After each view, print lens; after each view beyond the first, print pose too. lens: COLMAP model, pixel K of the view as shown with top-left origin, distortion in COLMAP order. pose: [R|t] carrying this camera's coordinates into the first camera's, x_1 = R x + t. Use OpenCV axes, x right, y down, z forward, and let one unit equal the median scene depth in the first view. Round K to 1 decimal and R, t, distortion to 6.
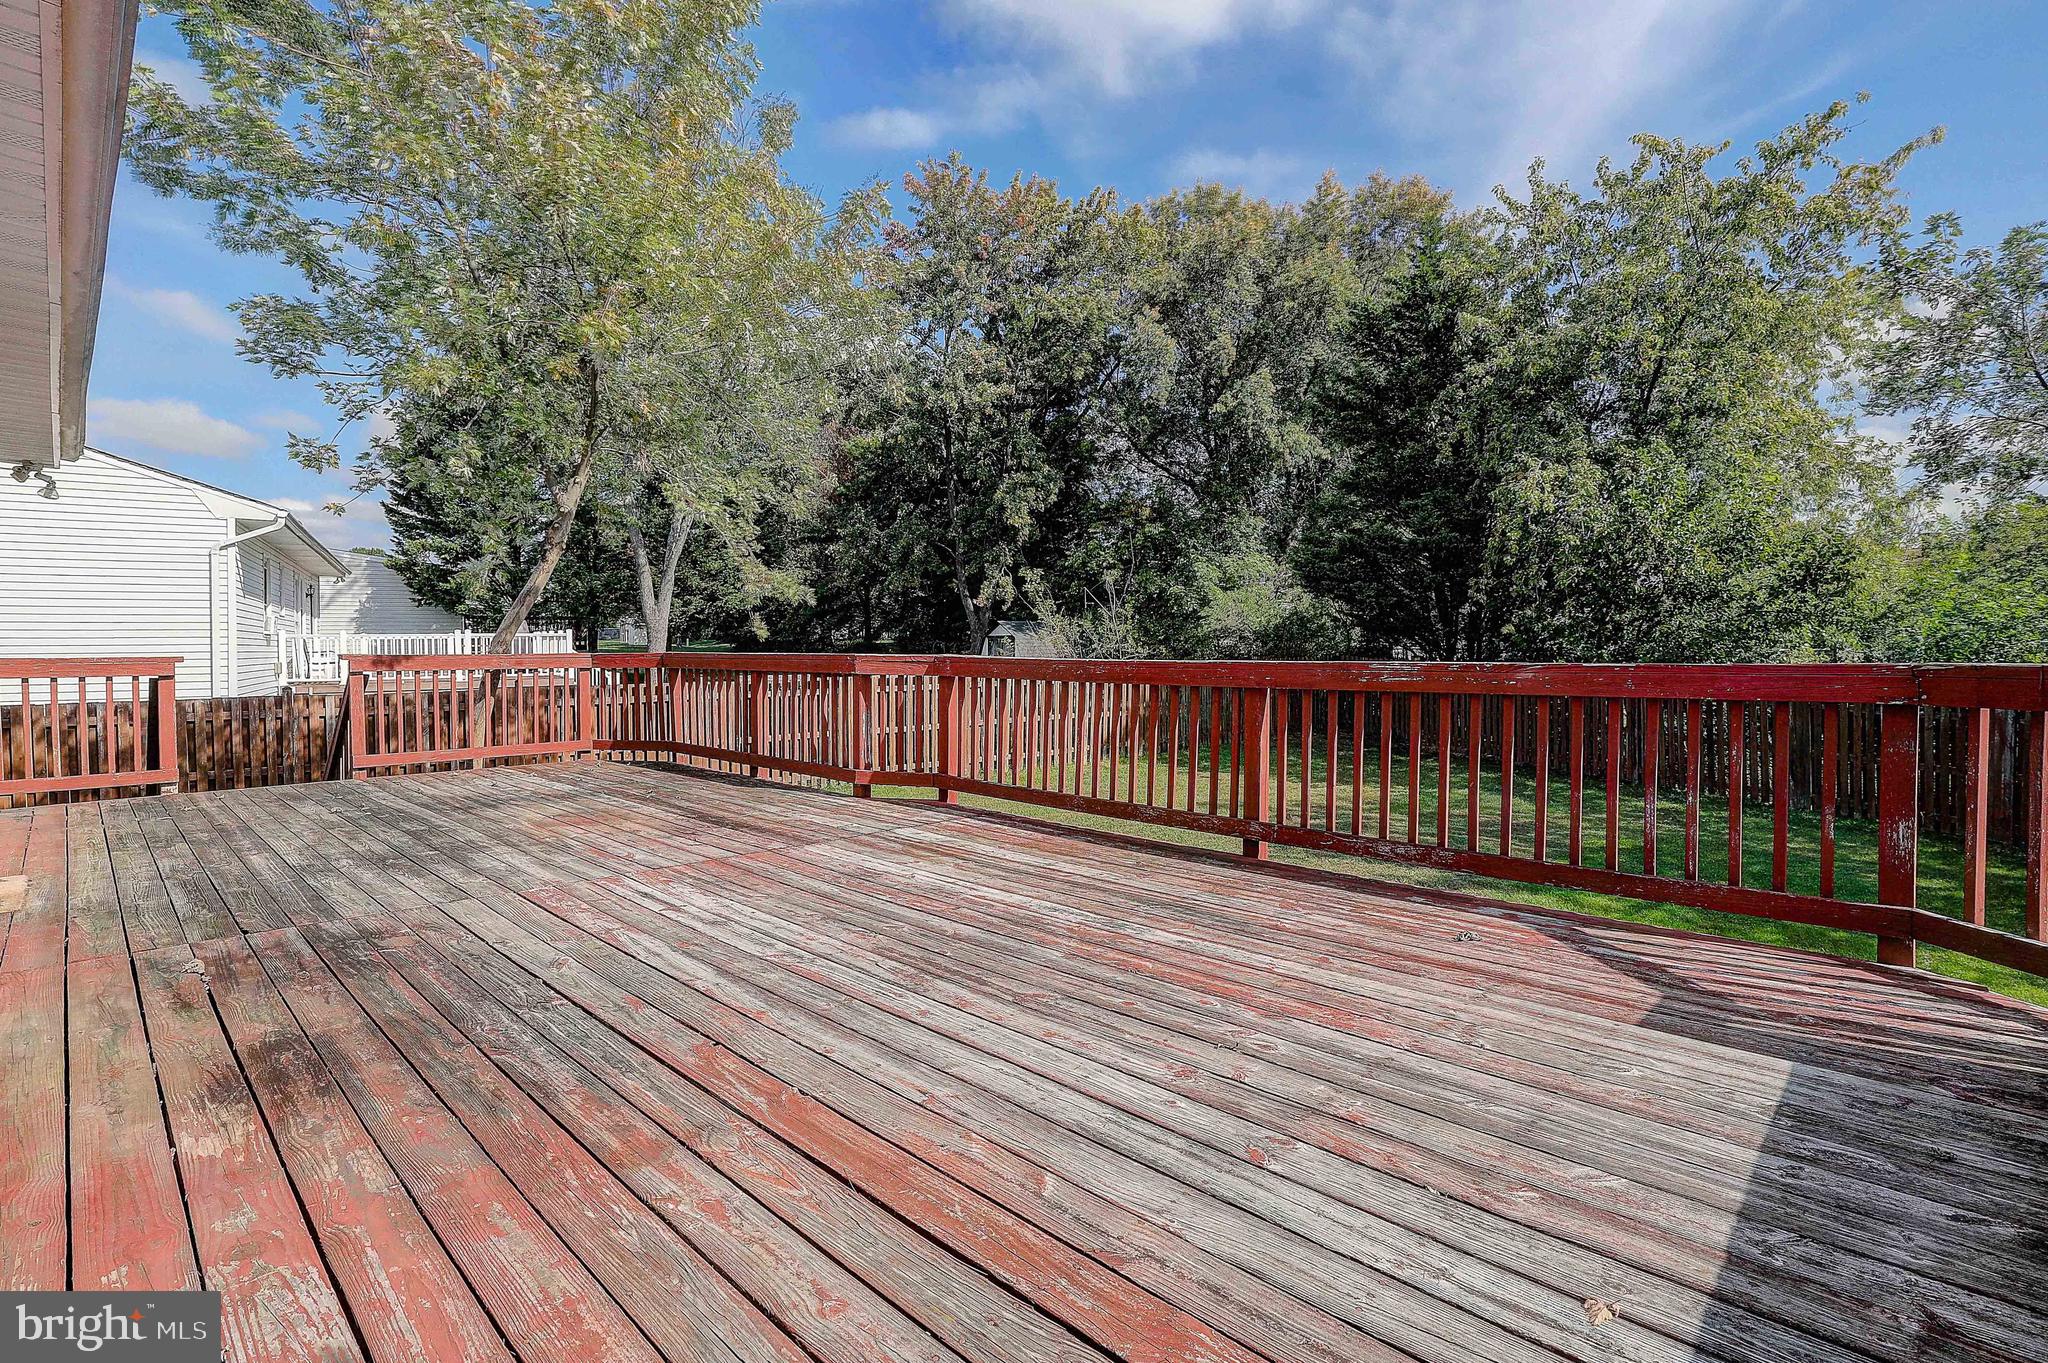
lens RADIAL K [[932.7, 0, 1023.9], [0, 932.7, 653.4], [0, 0, 1]] dist [0.001141, 0.006534]
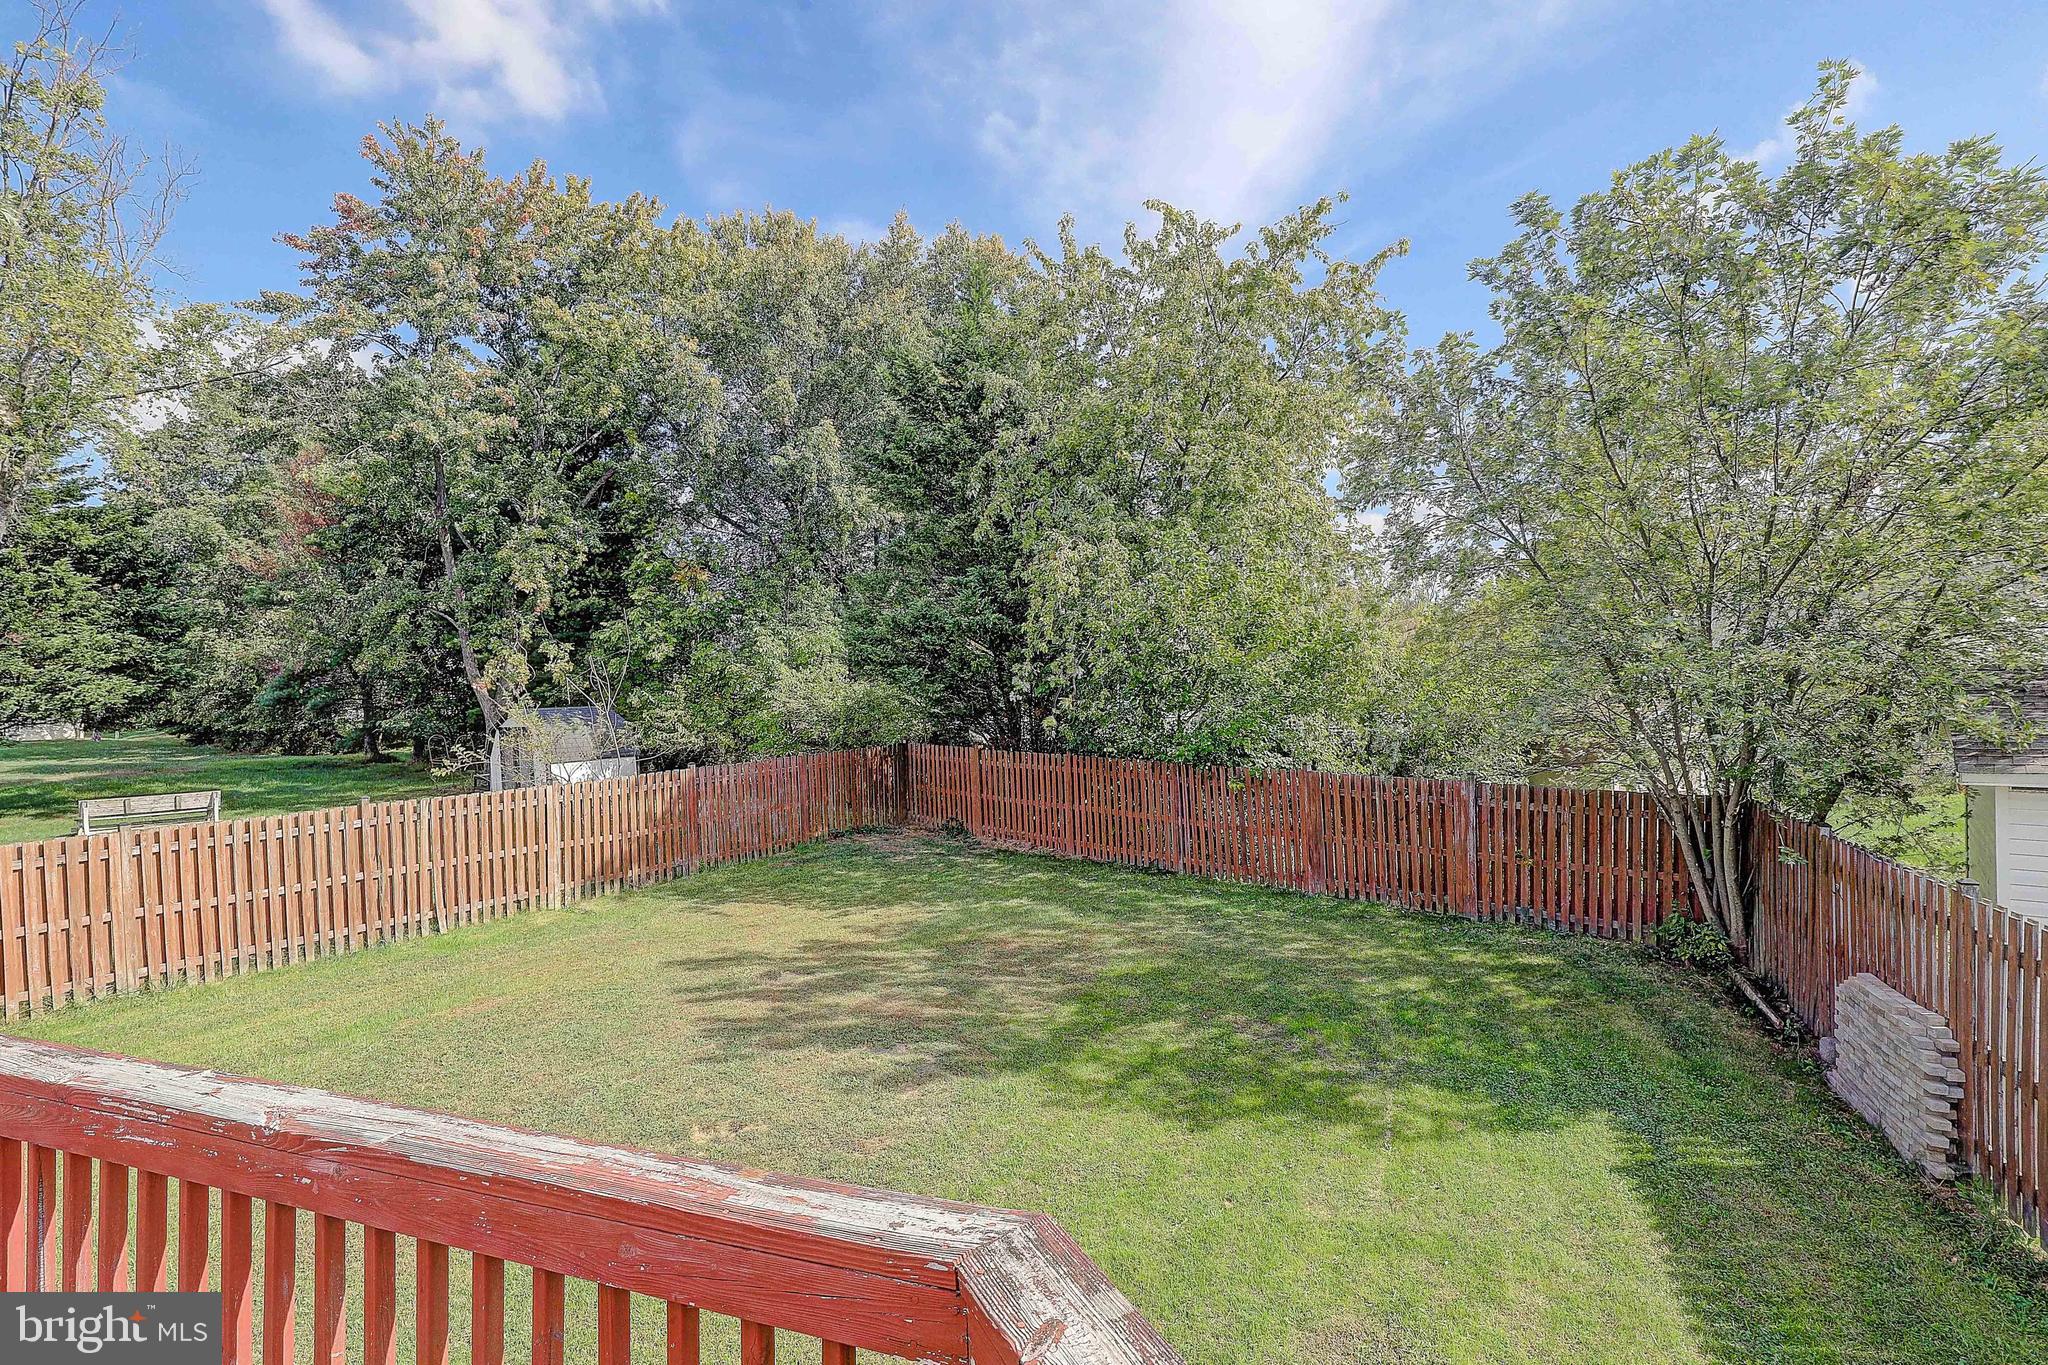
lens RADIAL K [[940.6, 0, 1018.7], [0, 940.6, 692.8], [0, 0, 1]] dist [0.009356, -0.000112]
pose [[0.945380, -0.021919, 0.325233, 0.182916], [0.026405, 0.999607, -0.009383, -0.043991], [-0.324900, 0.017459, 0.945587, 0.131662]]
